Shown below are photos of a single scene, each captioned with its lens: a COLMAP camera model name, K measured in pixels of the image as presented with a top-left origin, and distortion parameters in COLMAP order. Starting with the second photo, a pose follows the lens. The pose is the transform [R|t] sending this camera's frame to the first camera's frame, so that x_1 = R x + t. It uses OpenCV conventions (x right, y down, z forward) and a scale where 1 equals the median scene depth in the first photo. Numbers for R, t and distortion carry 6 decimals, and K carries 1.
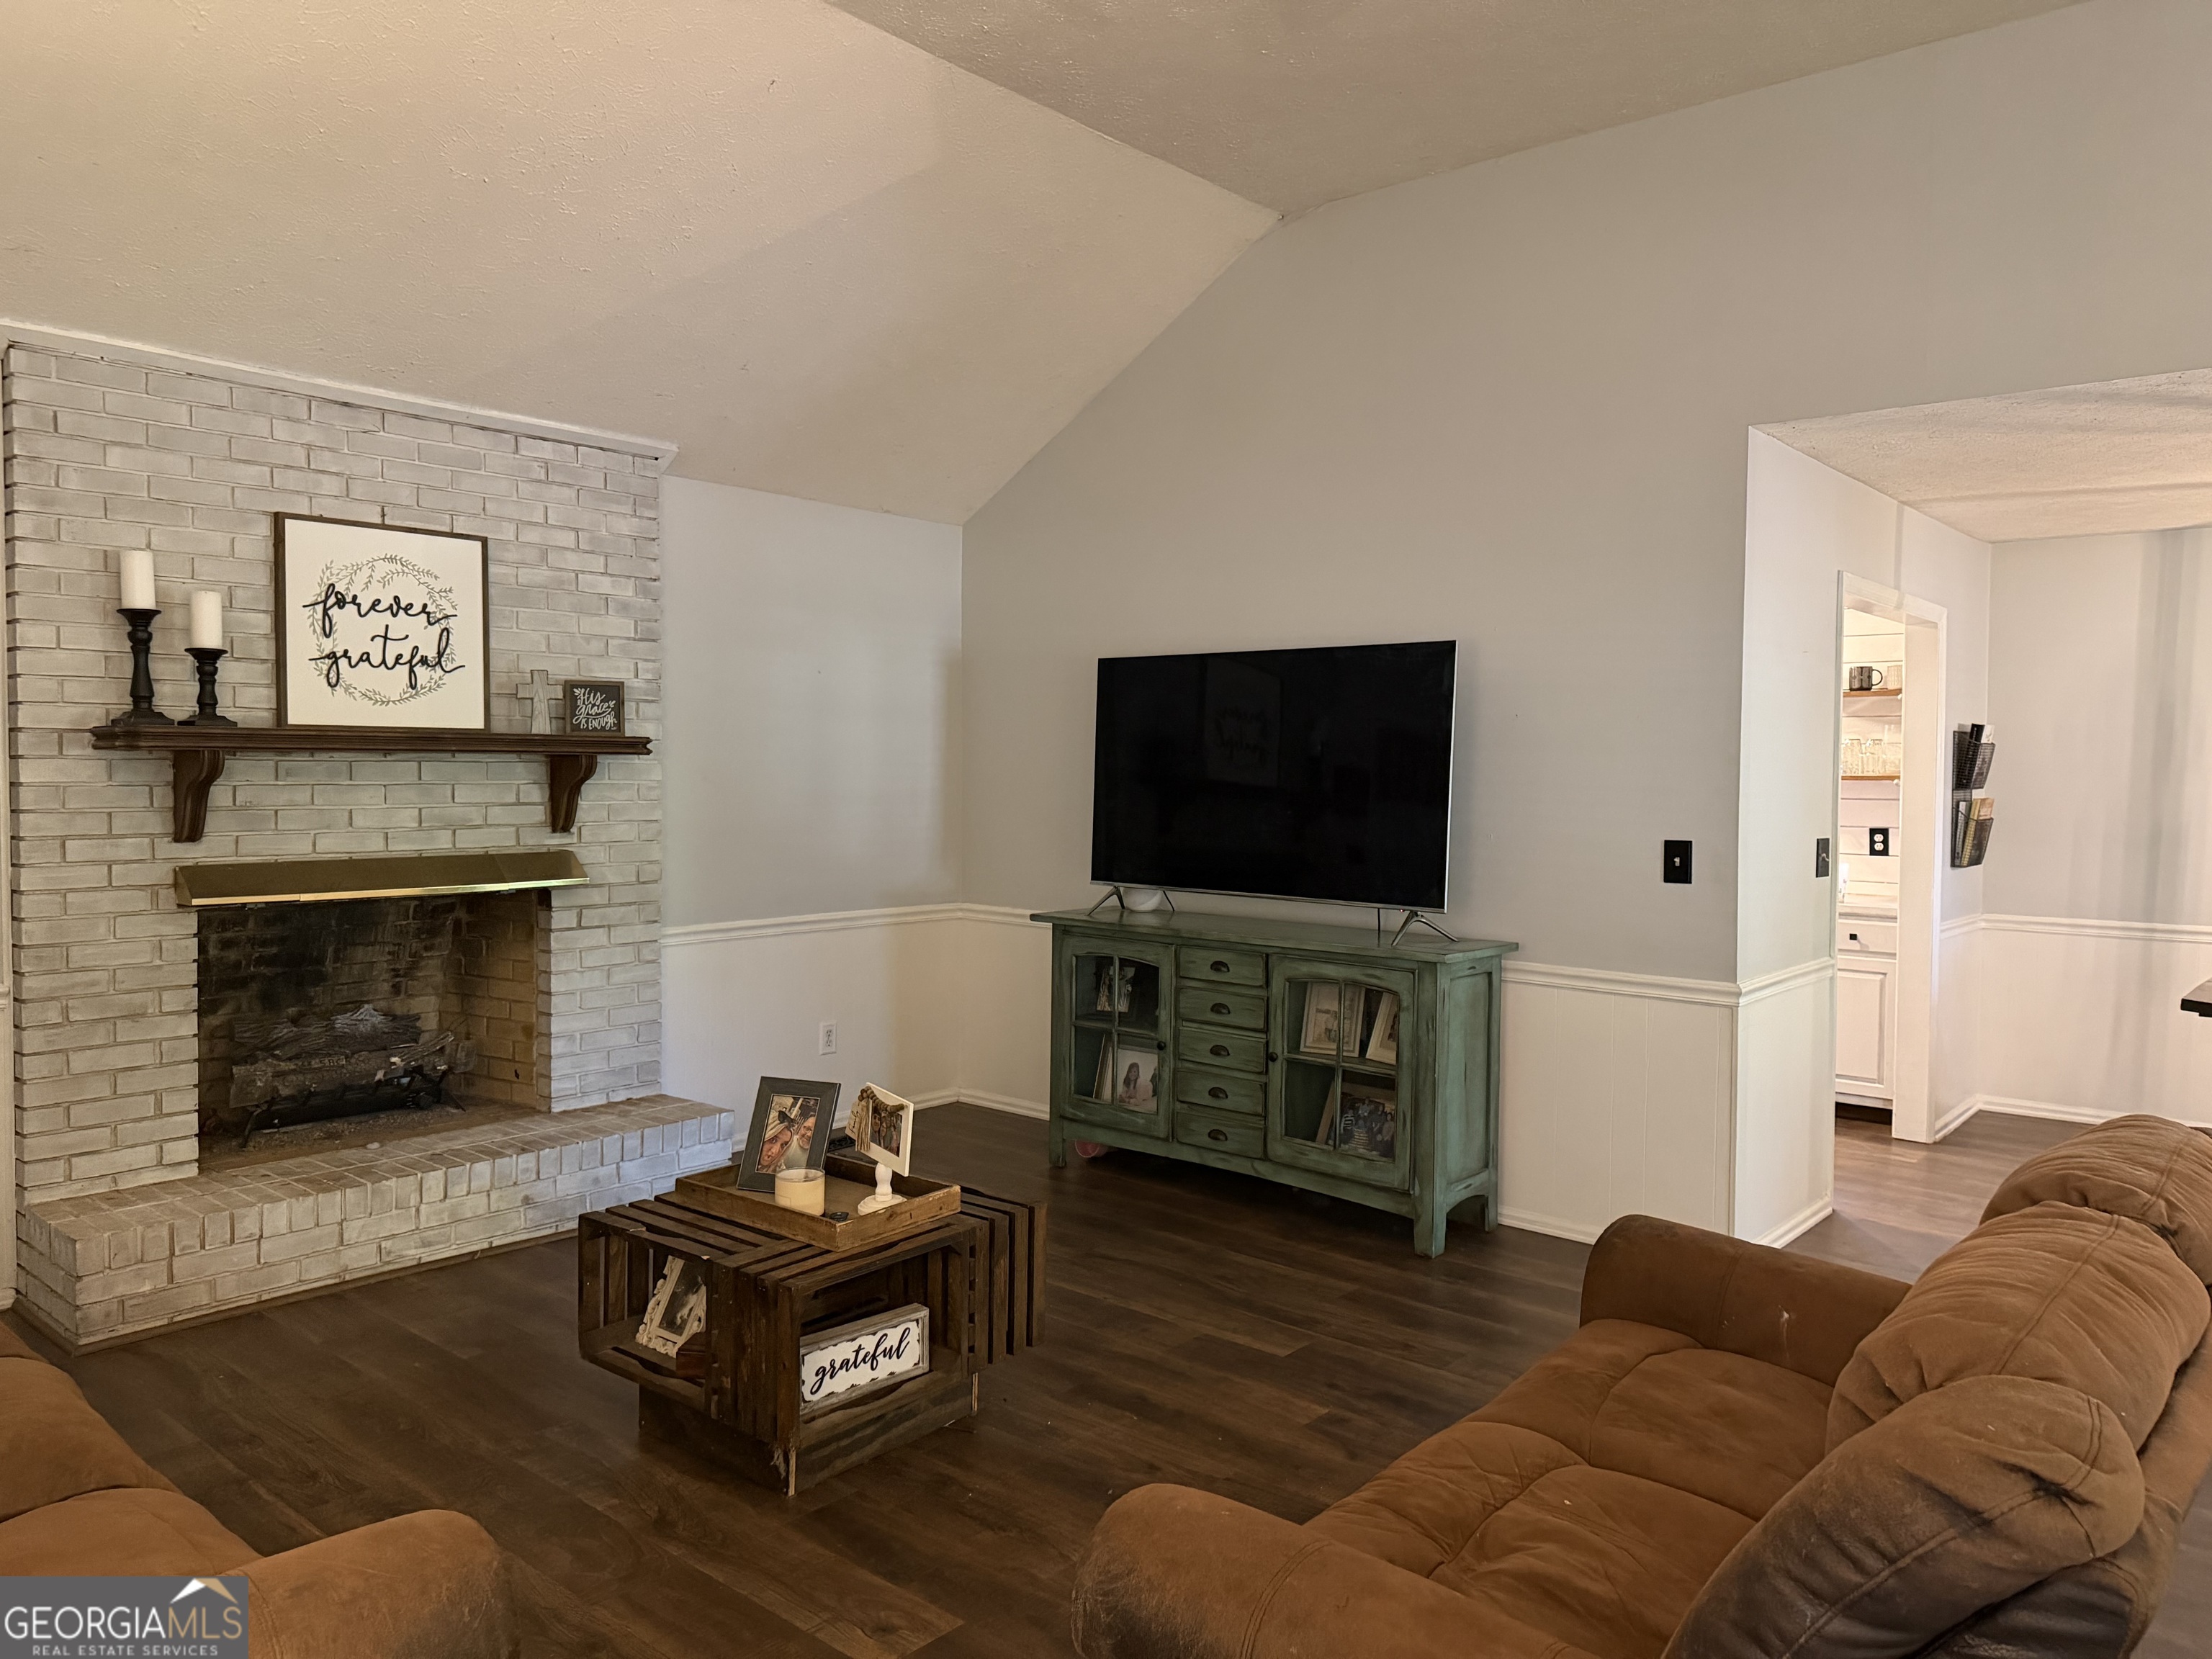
lens RADIAL K [[1542.6, 0, 1116.9], [0, 1542.6, 817.3], [0, 0, 1]] dist [0.073553, -0.090171]
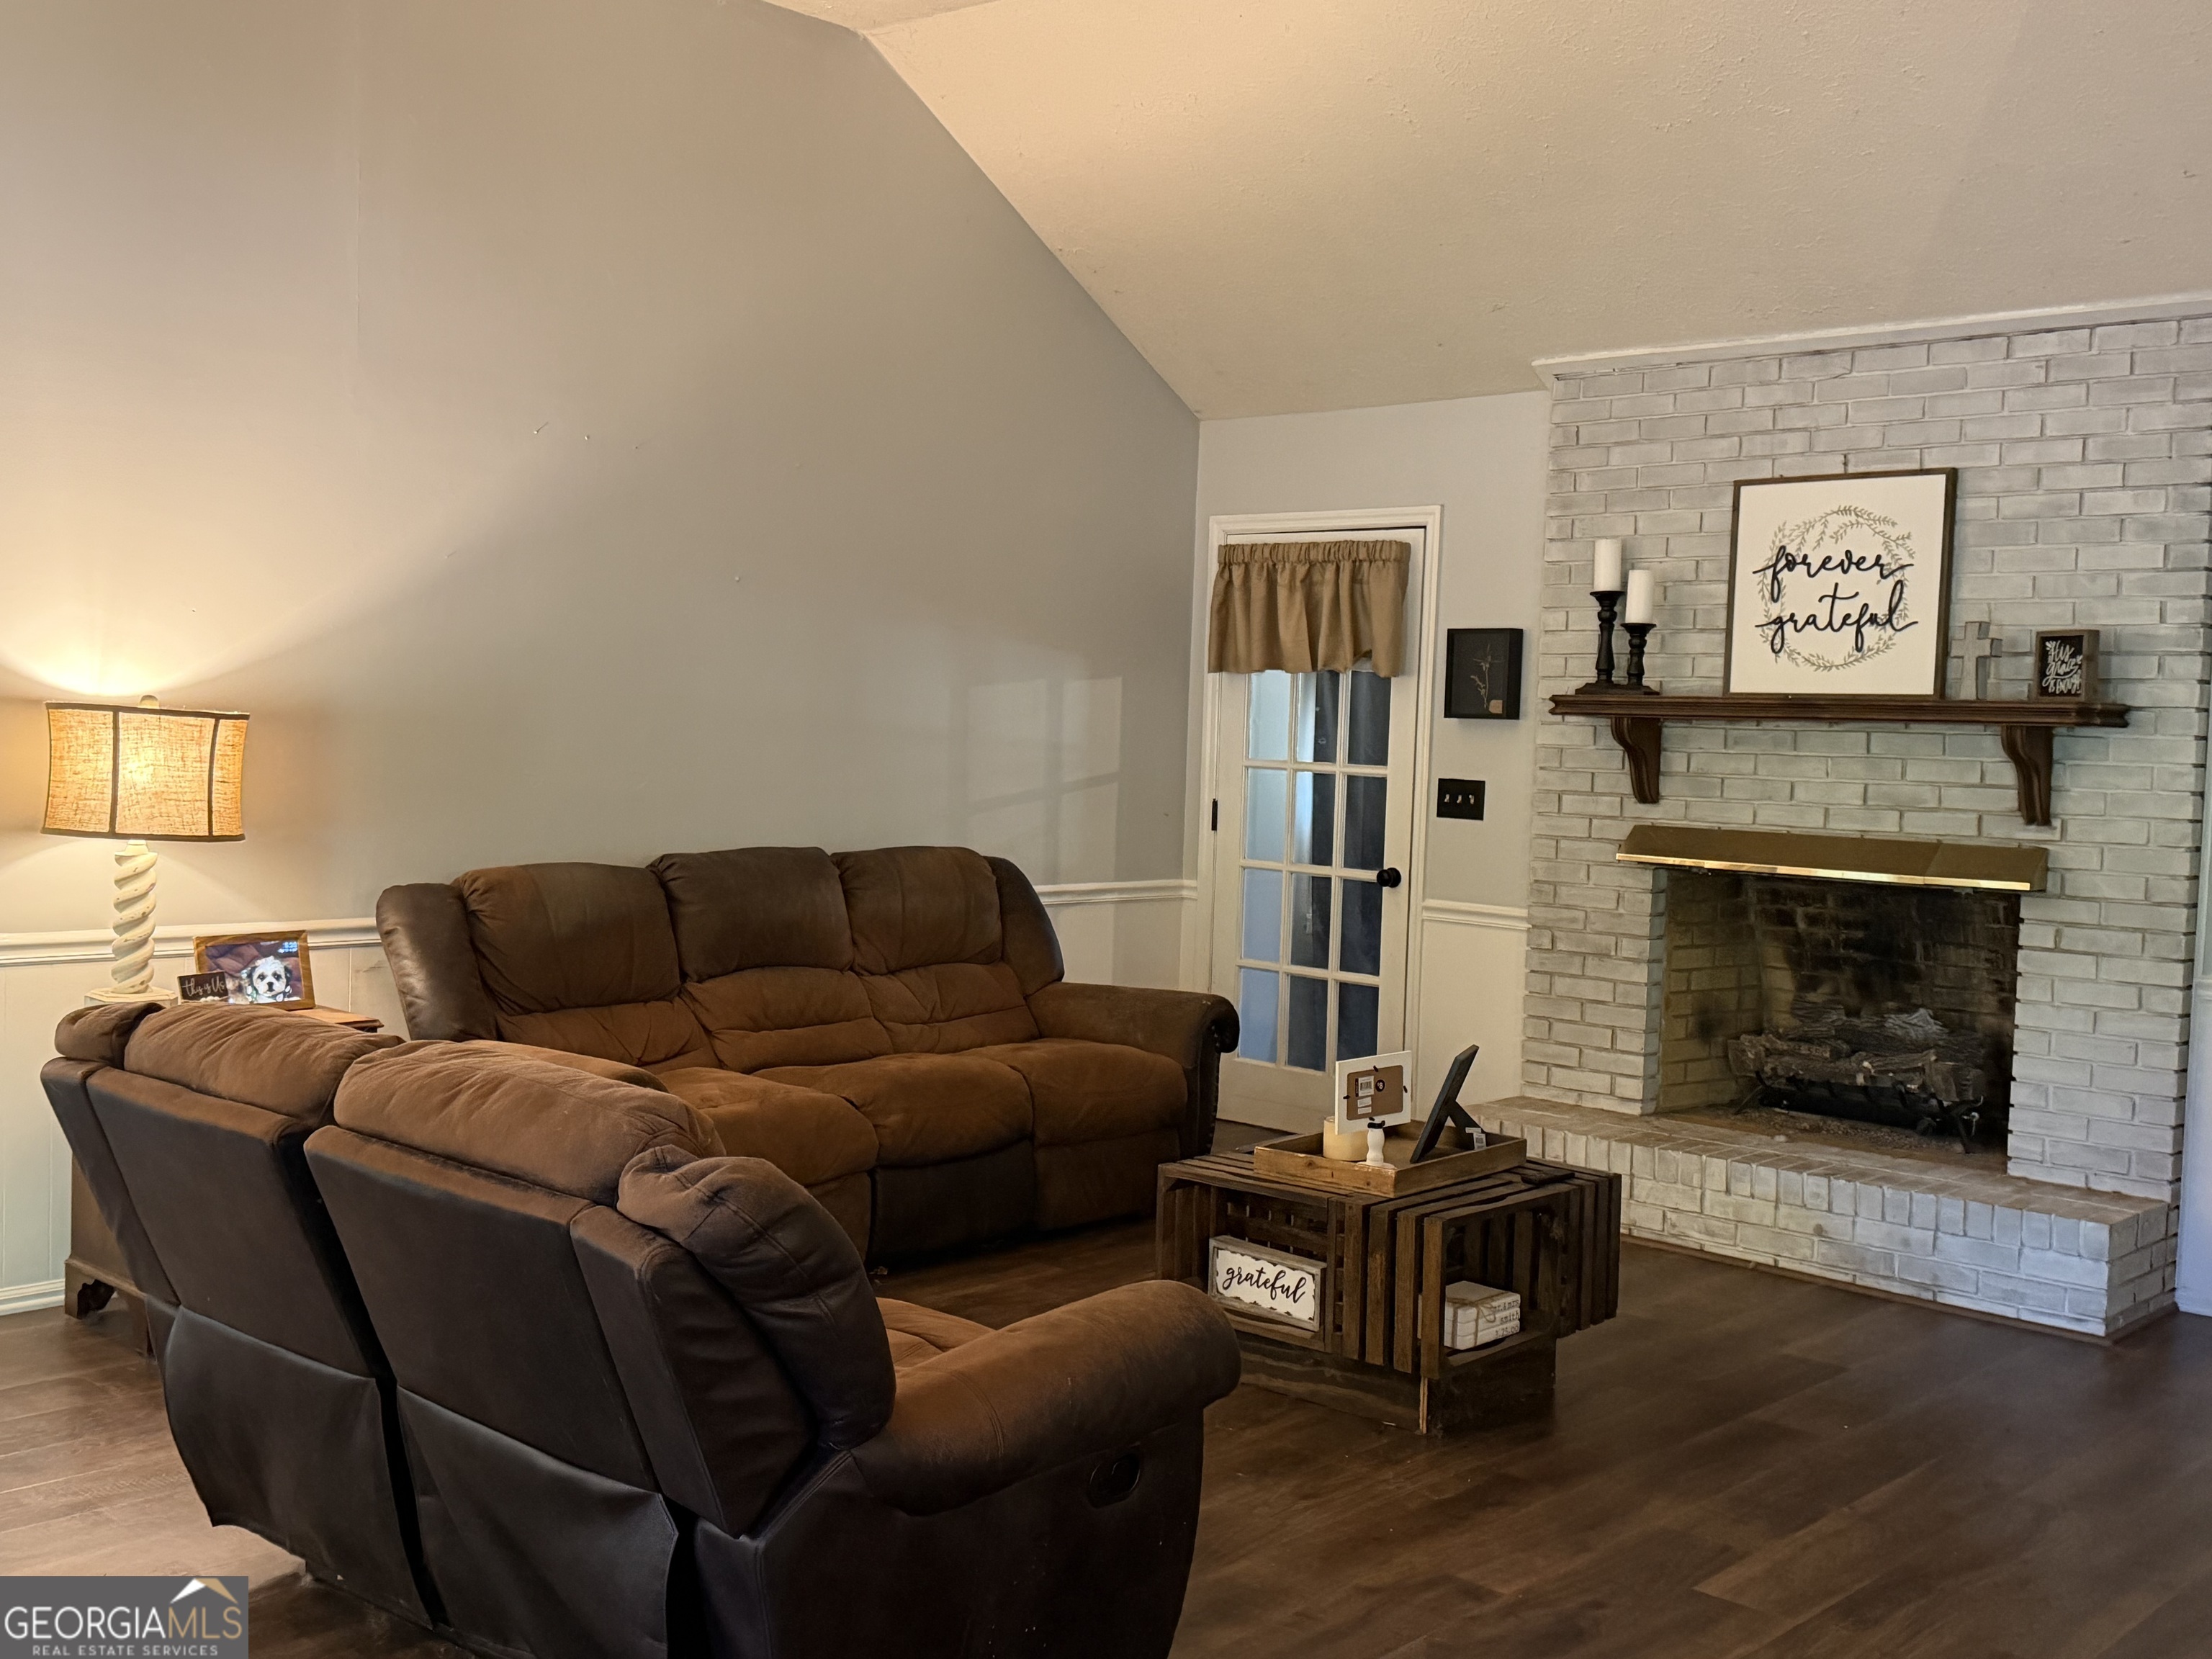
lens RADIAL K [[2305.6, 0, 1085.6], [0, 2305.6, 833.7], [0, 0, 1]] dist [0.045550, 0.000000]
pose [[-0.050411, 0.039940, -0.997930, 0.918447], [-0.063831, 0.997028, 0.043128, -0.006457], [0.996687, 0.065873, -0.047711, 0.627488]]
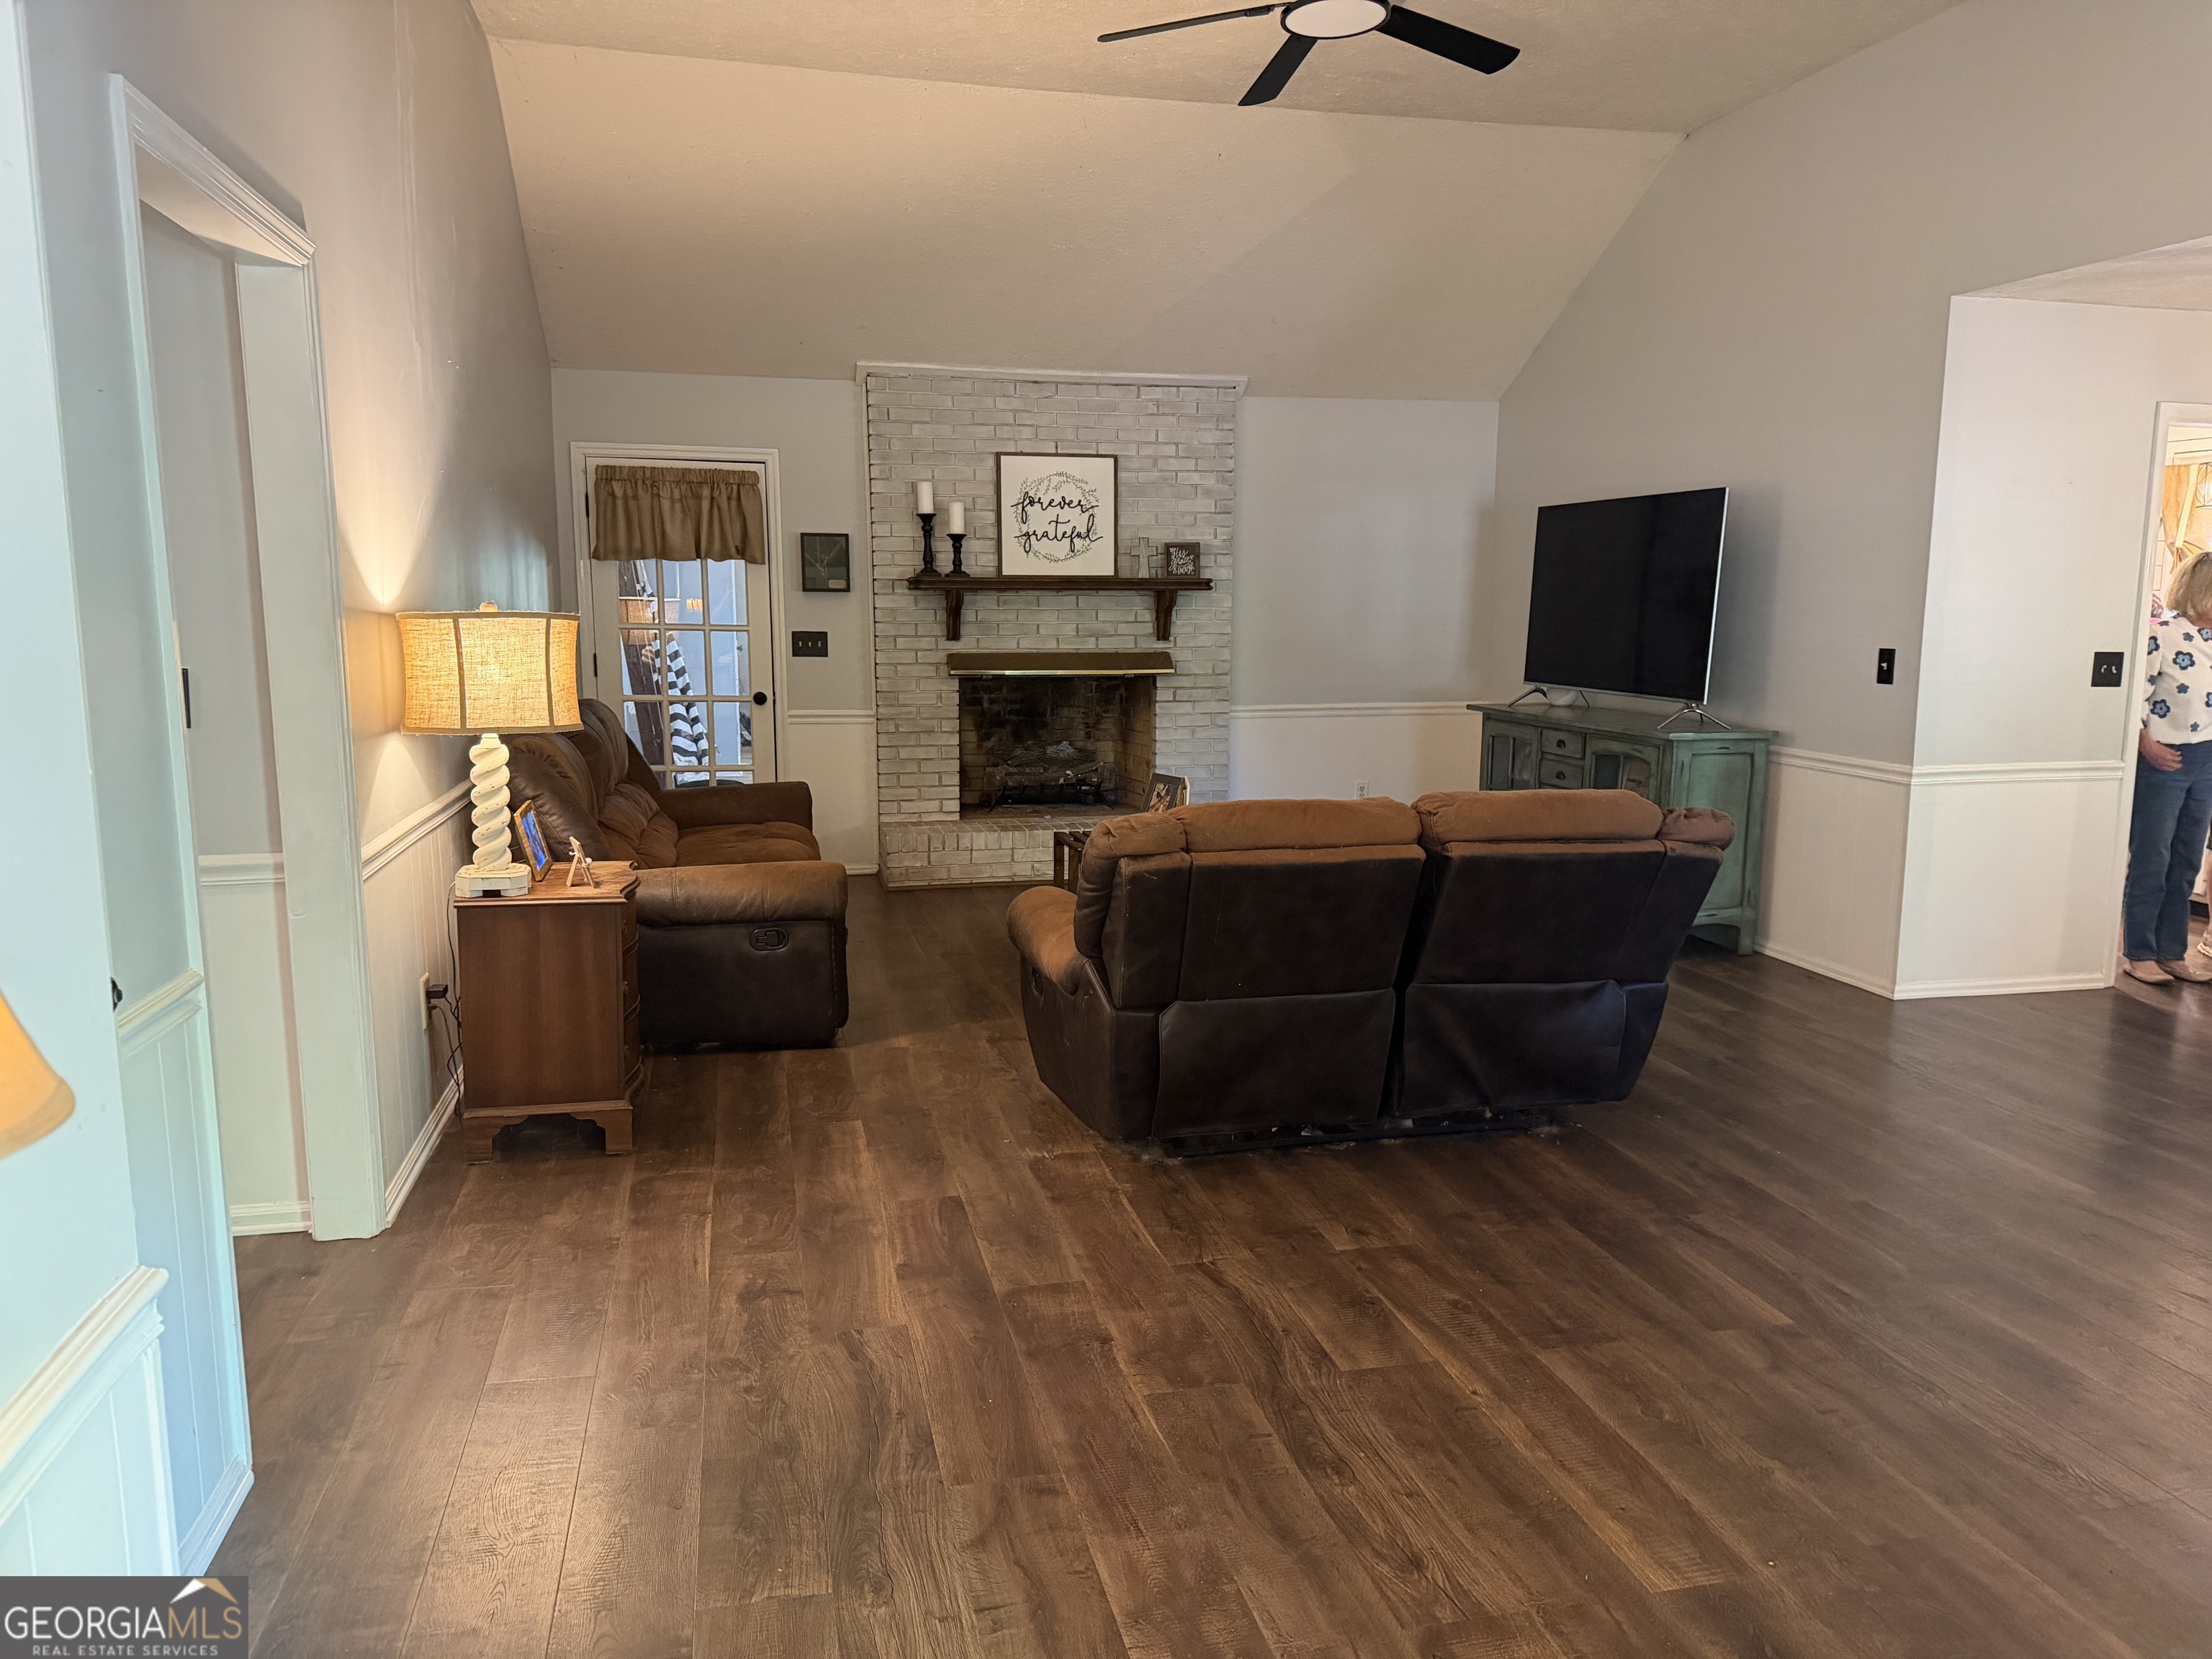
lens RADIAL K [[1542.6, 0, 1112.6], [0, 1542.6, 861.9], [0, 0, 1]] dist [0.073553, -0.090171]
pose [[0.807564, 0.091031, -0.582712, 0.592906], [-0.014502, 0.990783, 0.134682, 0.024148], [0.589601, -0.100314, 0.801441, -0.351312]]
